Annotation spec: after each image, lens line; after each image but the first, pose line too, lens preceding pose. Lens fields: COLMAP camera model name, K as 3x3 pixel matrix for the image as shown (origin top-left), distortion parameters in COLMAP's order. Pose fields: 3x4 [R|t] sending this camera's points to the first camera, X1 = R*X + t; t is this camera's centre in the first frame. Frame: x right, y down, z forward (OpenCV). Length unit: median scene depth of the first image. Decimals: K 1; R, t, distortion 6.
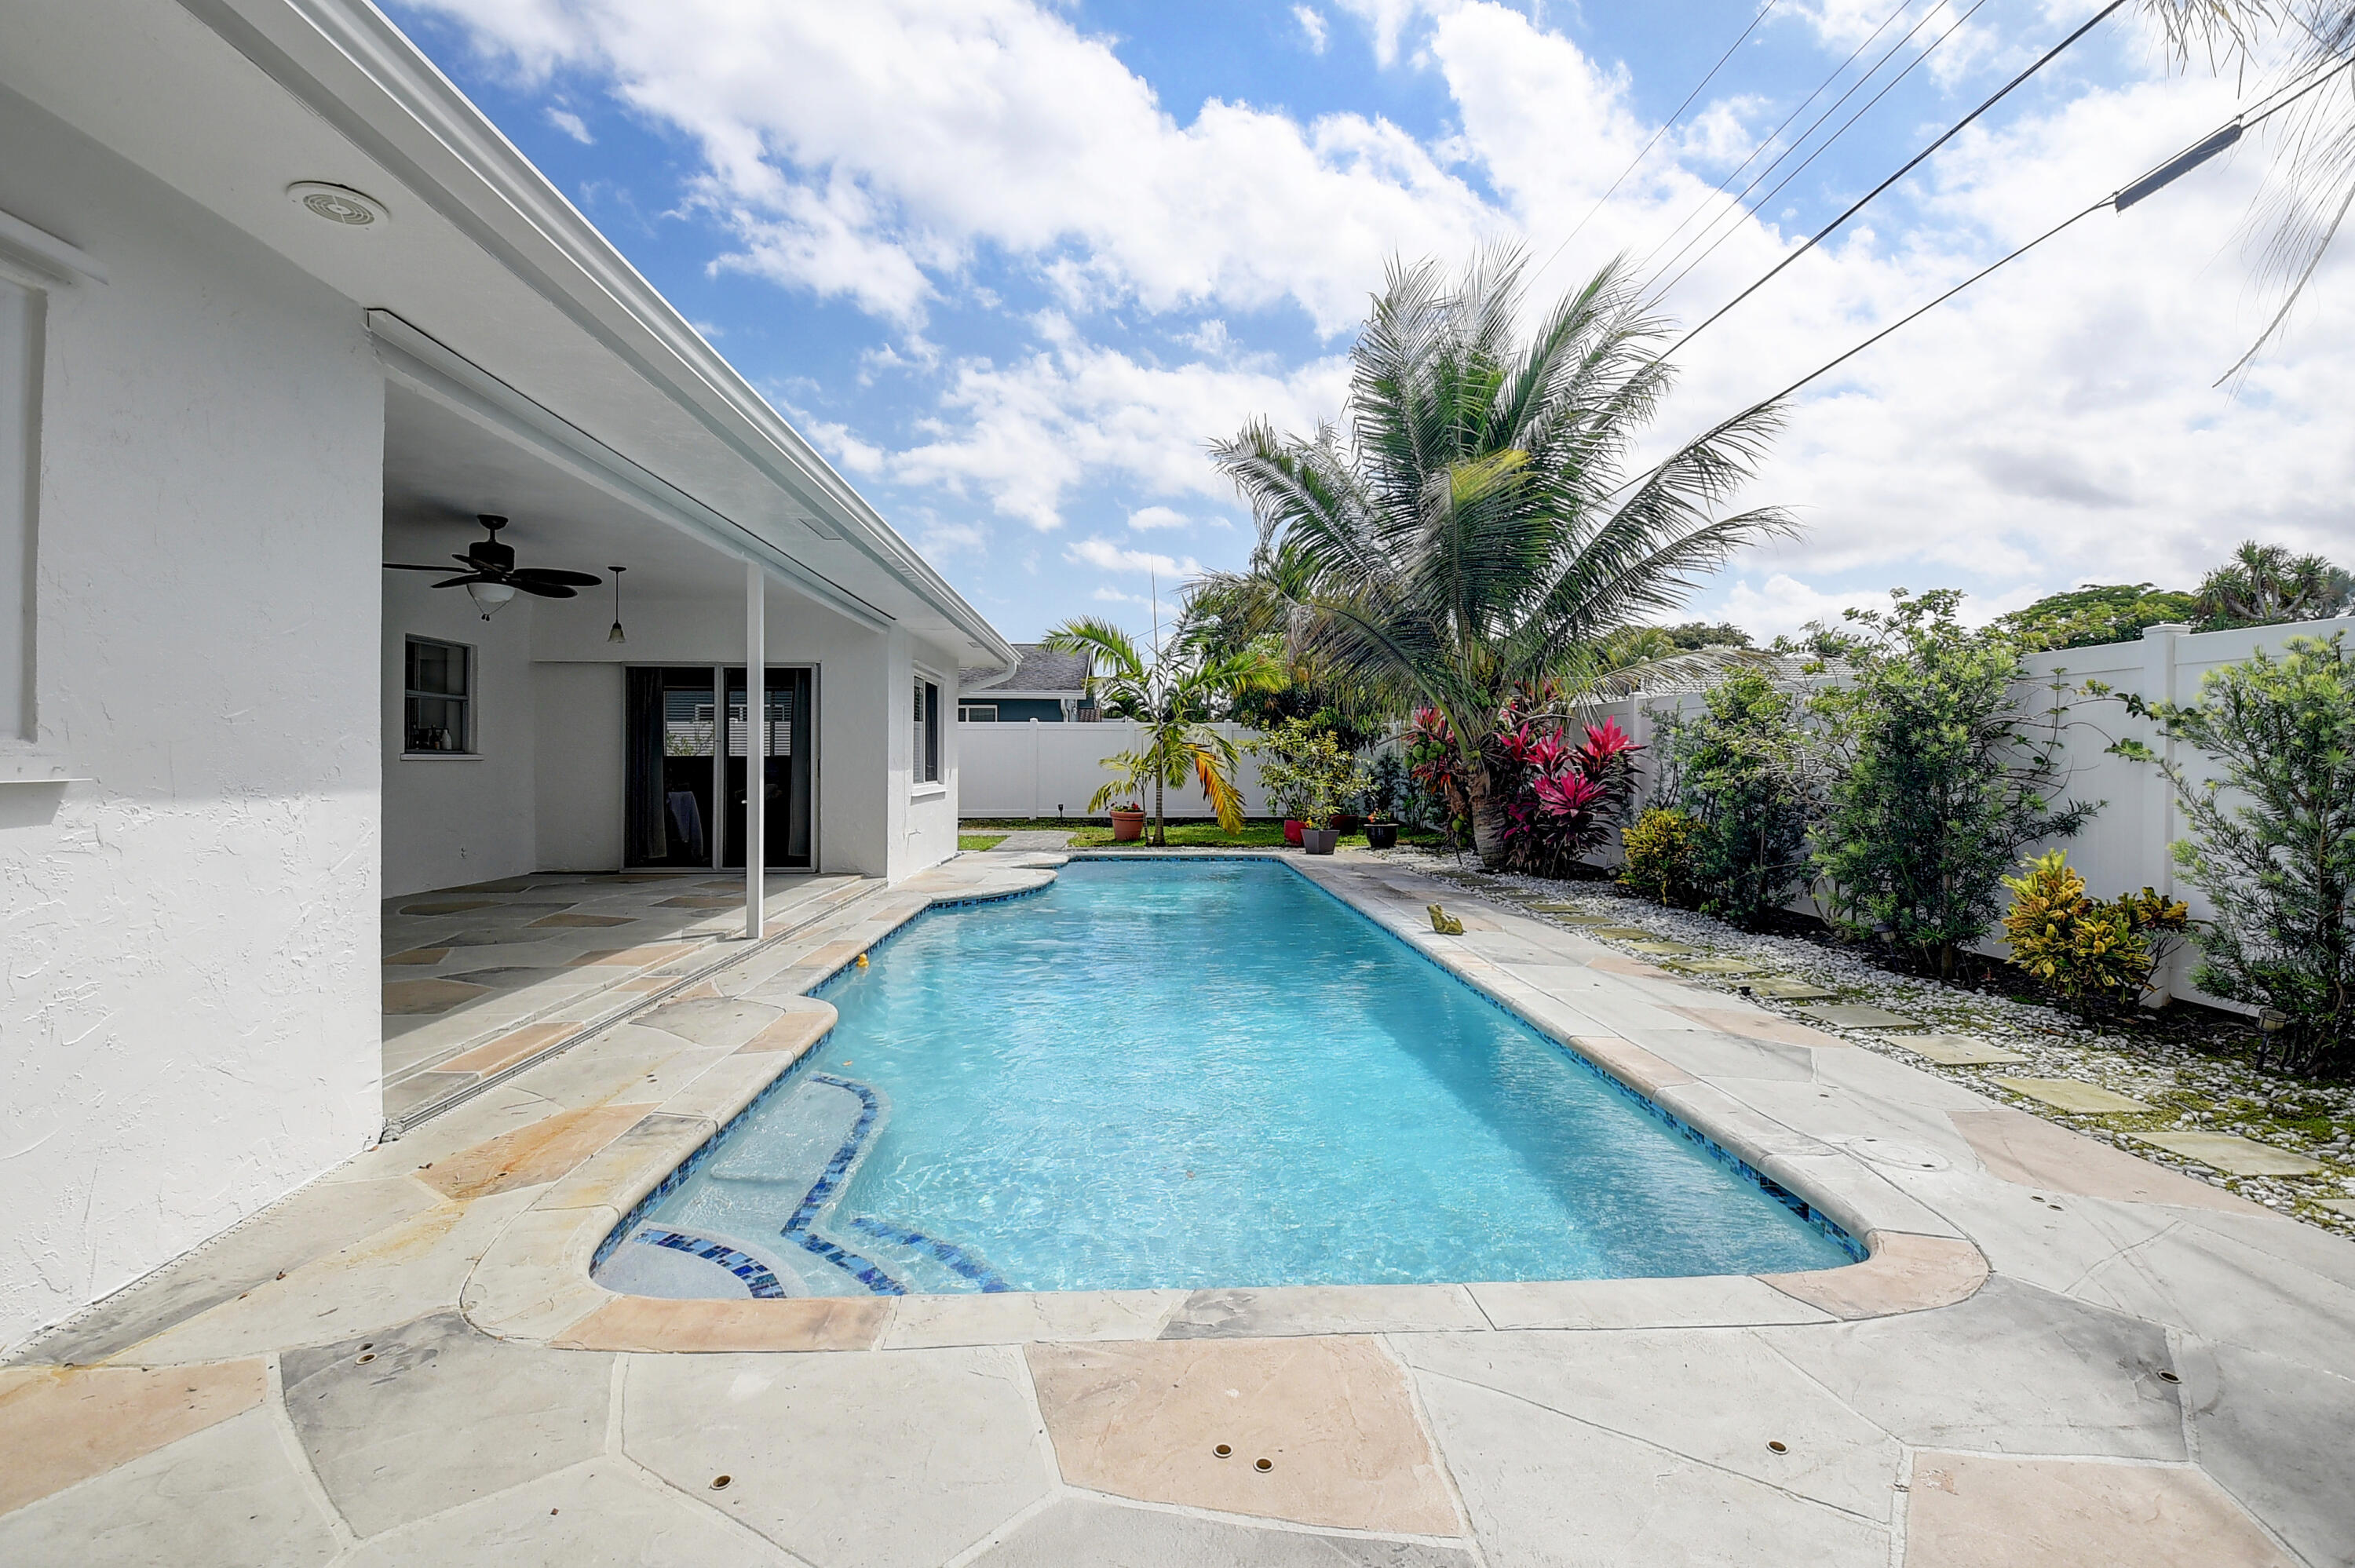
lens RADIAL K [[1045.1, 0, 1163.5], [0, 1045.1, 757.3], [0, 0, 1]] dist [0.010916, -0.028855]
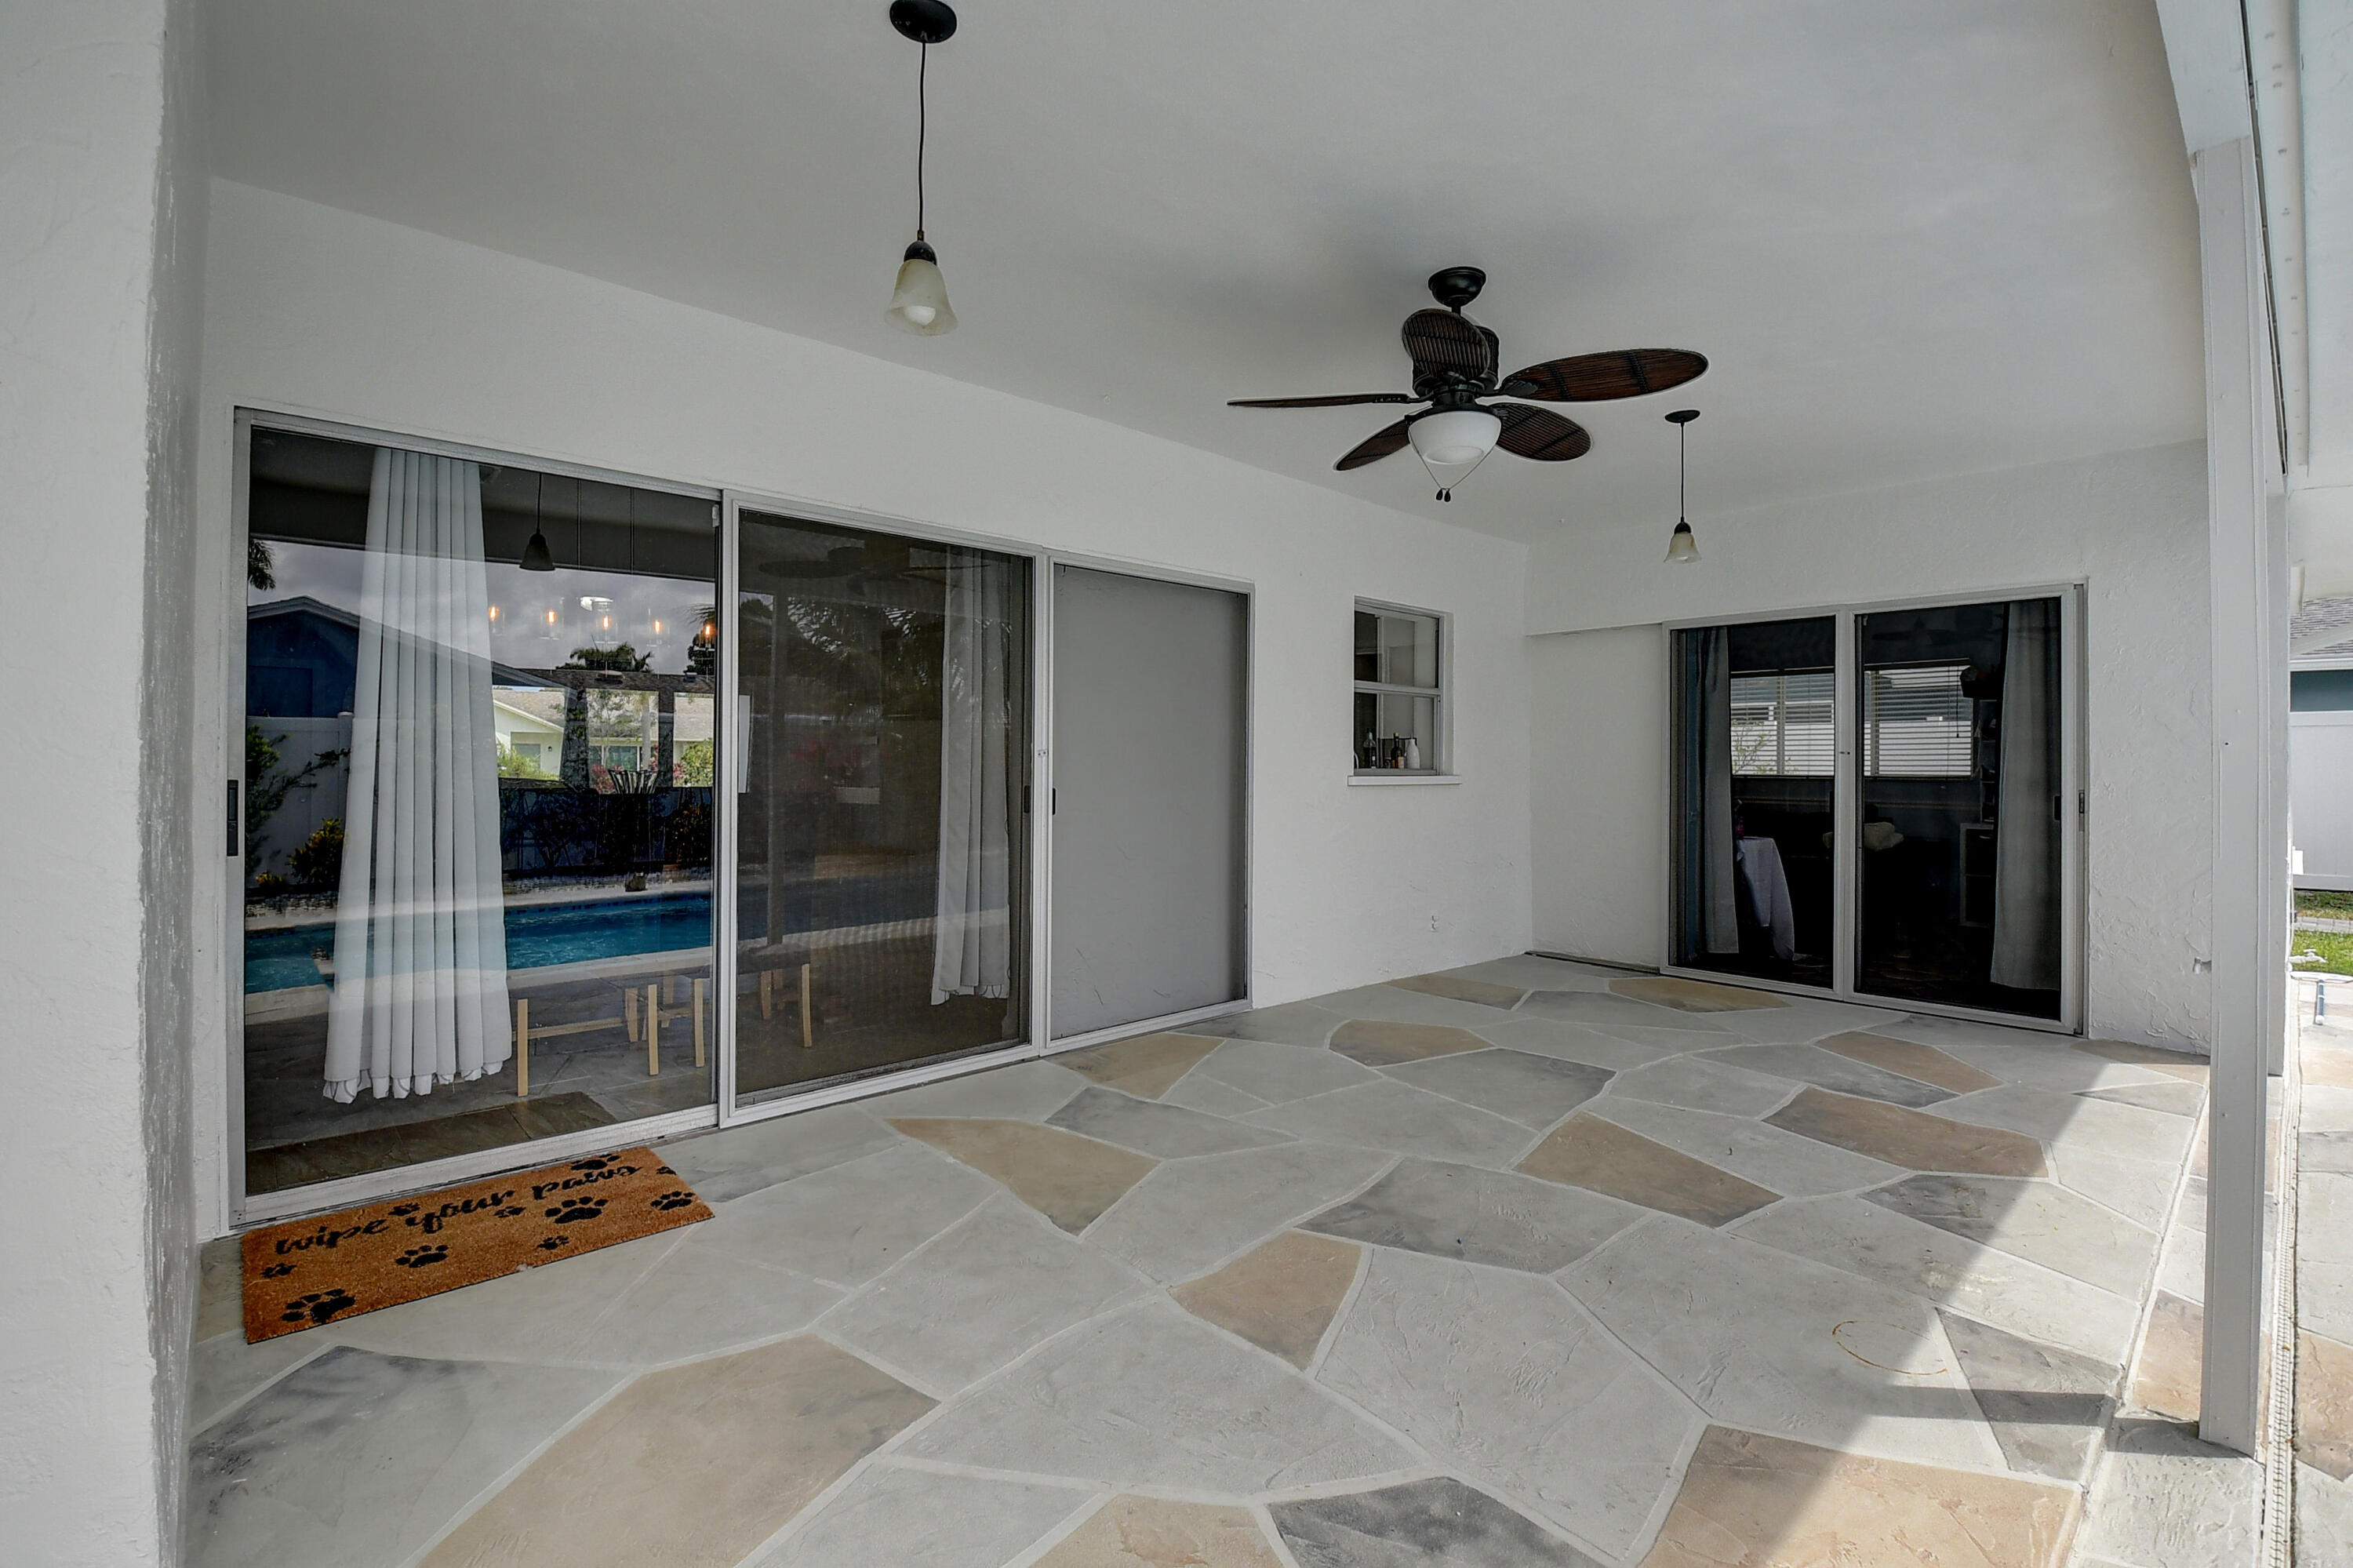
lens RADIAL K [[1035.0, 0, 1170.5], [0, 1035.0, 768.4], [0, 0, 1]] dist [0.032814, -0.040226]
pose [[0.643216, -0.003821, -0.765675, -0.216567], [-0.002202, 0.999974, -0.006840, -0.002188], [0.765682, 0.006085, 0.643191, 0.354973]]
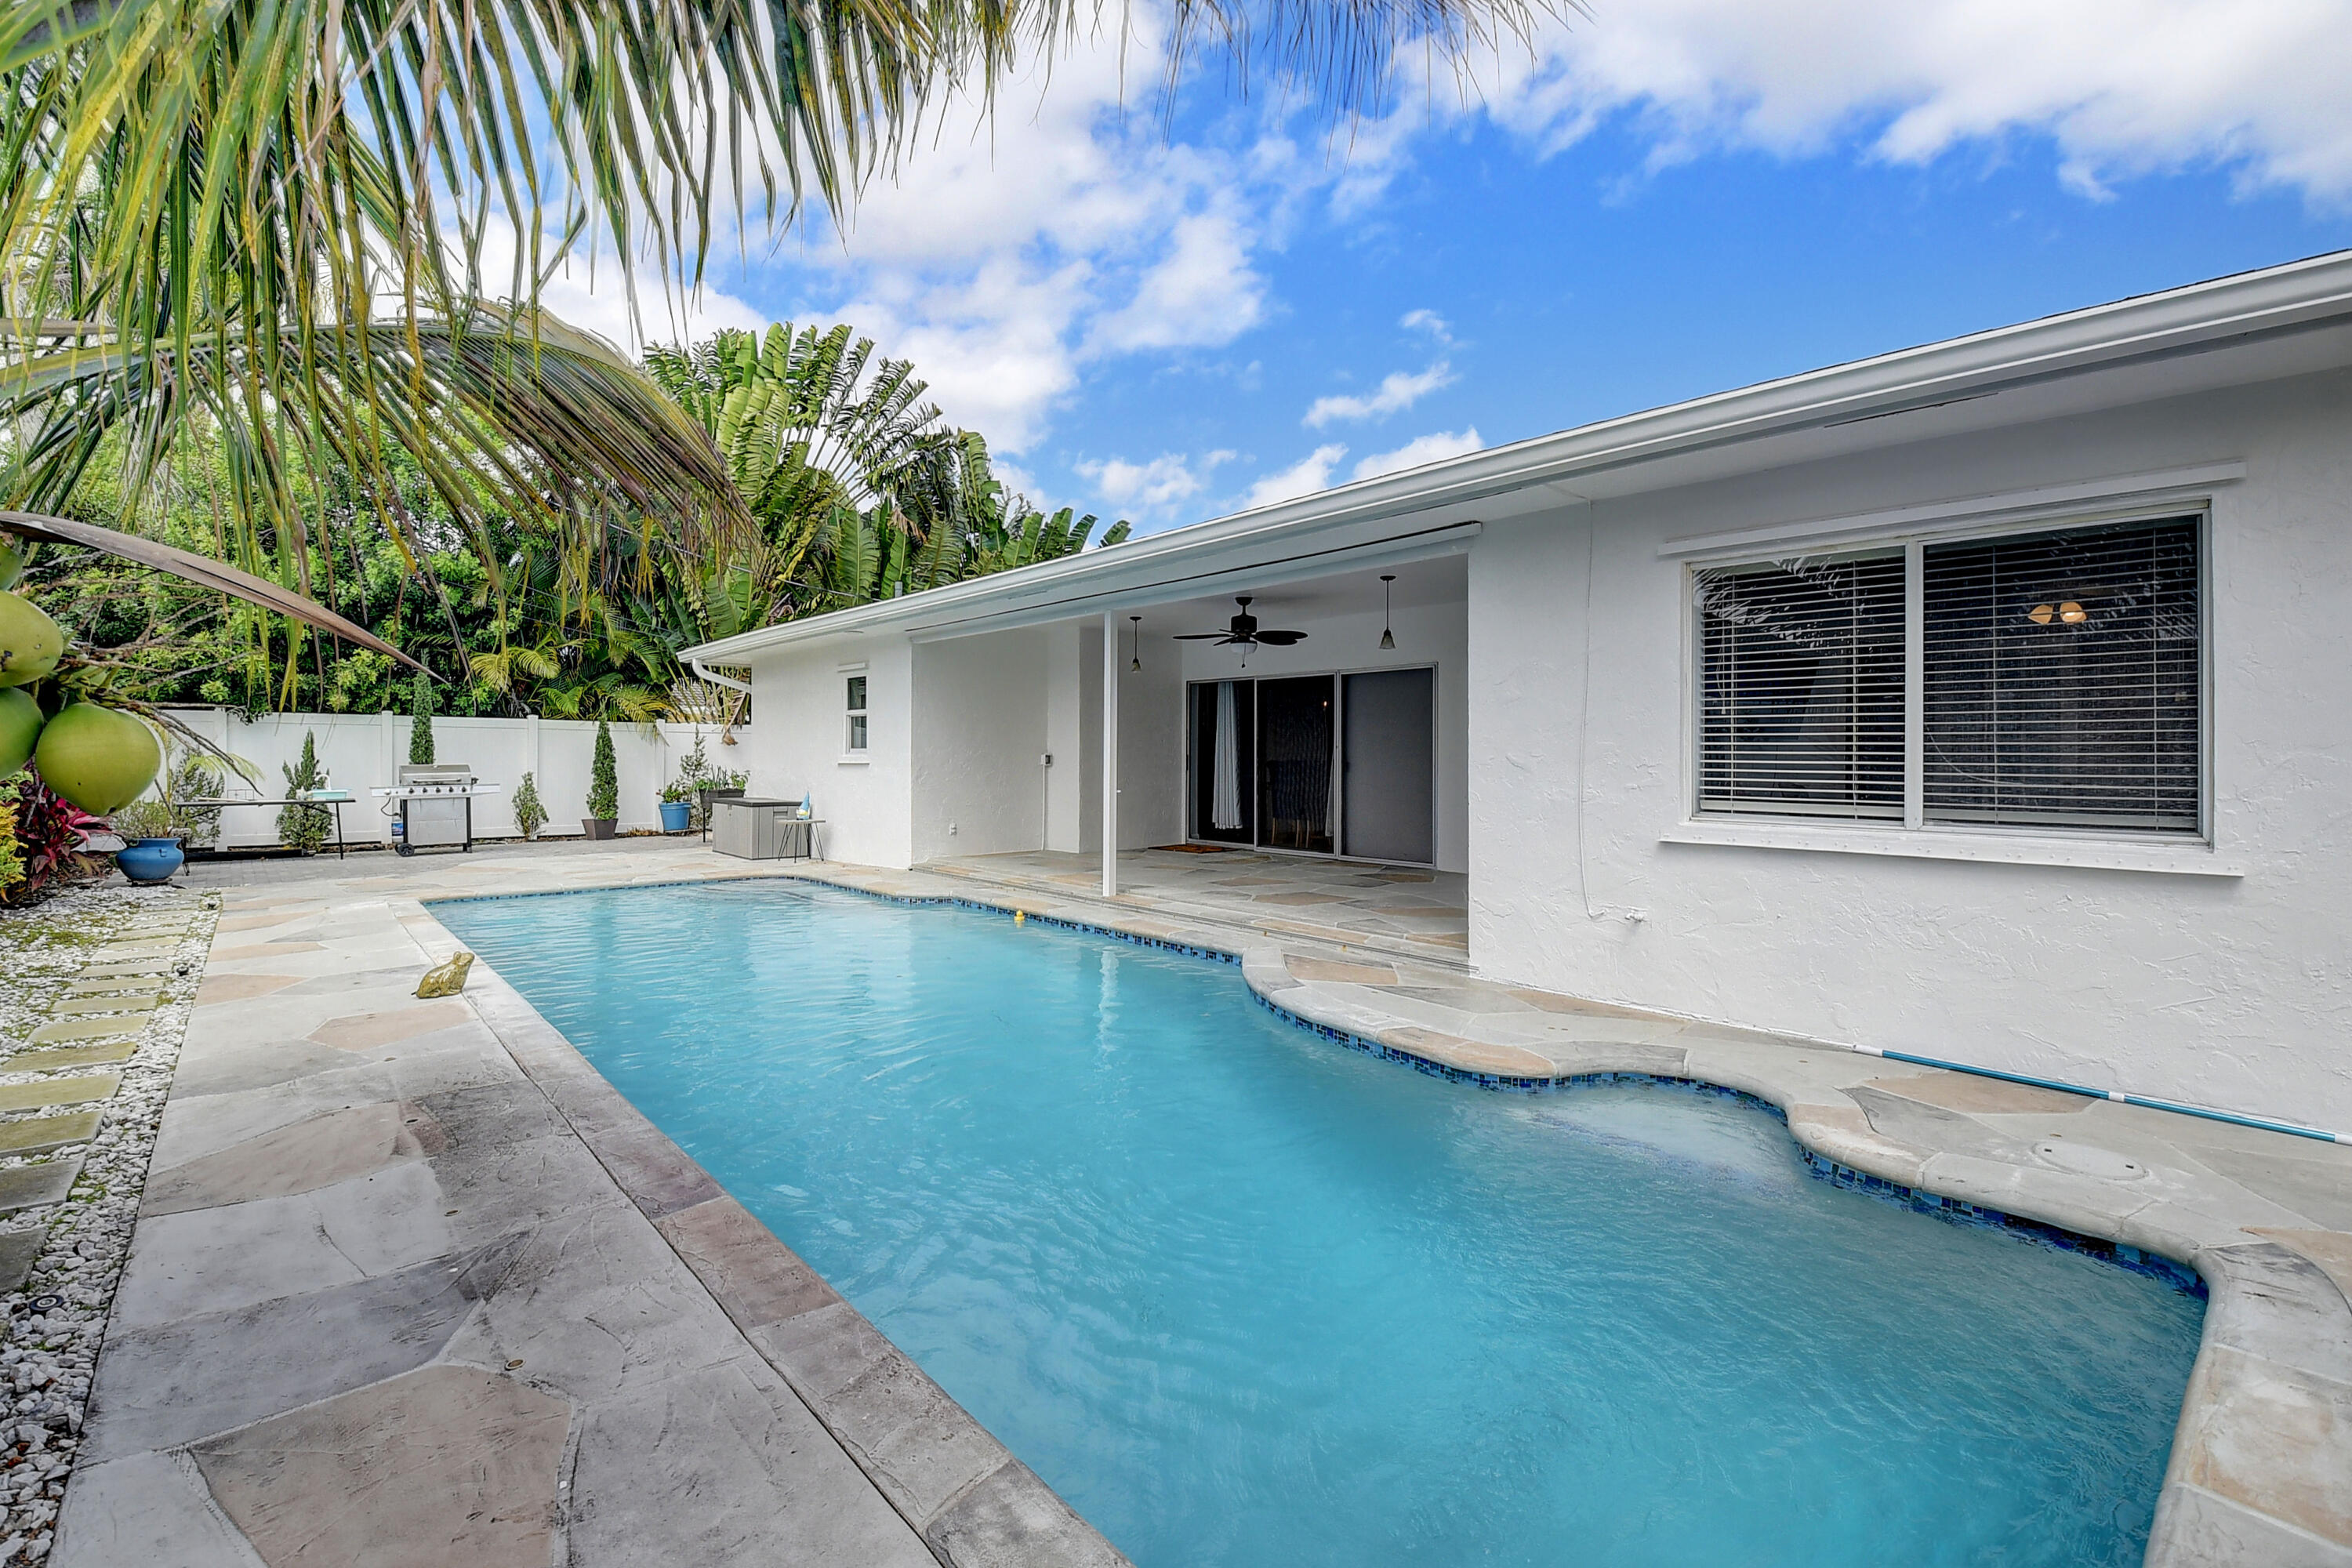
lens RADIAL K [[1043.9, 0, 1162.0], [0, 1043.9, 757.3], [0, 0, 1]] dist [0.010916, -0.028855]
pose [[-0.782182, -0.001037, -0.623049, 0.222086], [0.000217, 0.999998, -0.001937, 0.001306], [0.623050, -0.001651, -0.782180, 1.226009]]
